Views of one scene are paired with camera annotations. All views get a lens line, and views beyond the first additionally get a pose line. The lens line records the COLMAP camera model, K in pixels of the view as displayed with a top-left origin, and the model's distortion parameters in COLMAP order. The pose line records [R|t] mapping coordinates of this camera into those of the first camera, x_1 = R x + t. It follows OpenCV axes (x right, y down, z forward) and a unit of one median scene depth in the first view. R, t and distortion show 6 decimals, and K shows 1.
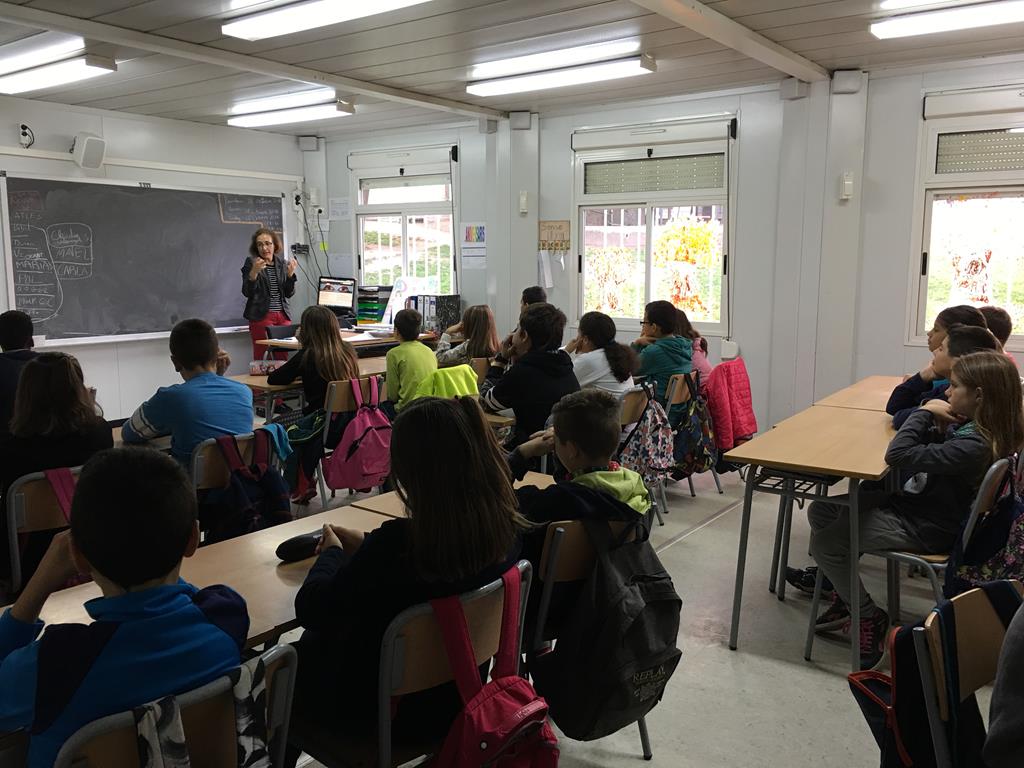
lens RADIAL K [[863.1, 0, 517.2], [0, 863.1, 380.3], [0, 0, 1]] dist [0.064770, -0.091105]
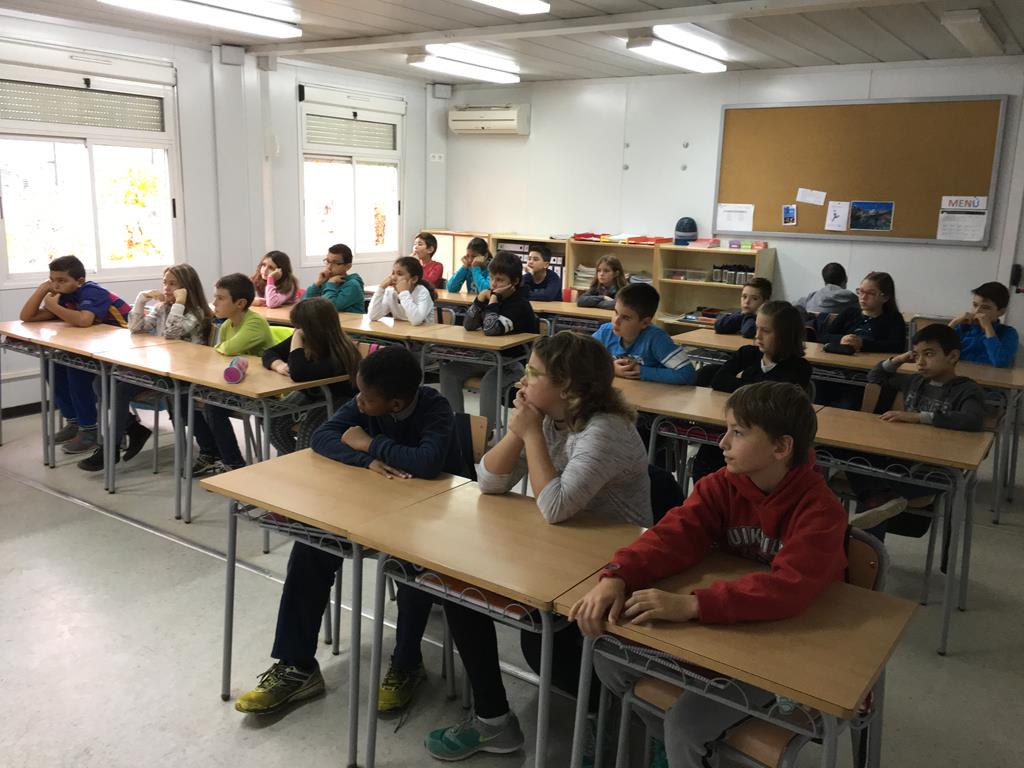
lens RADIAL K [[863.1, 0, 510.2], [0, 863.1, 385.7], [0, 0, 1]] dist [0.064770, -0.091105]
pose [[-0.044865, -0.209675, 0.976741, -5.715063], [0.129184, 0.968299, 0.213796, -0.662049], [-0.990605, 0.135772, -0.016356, 4.355271]]
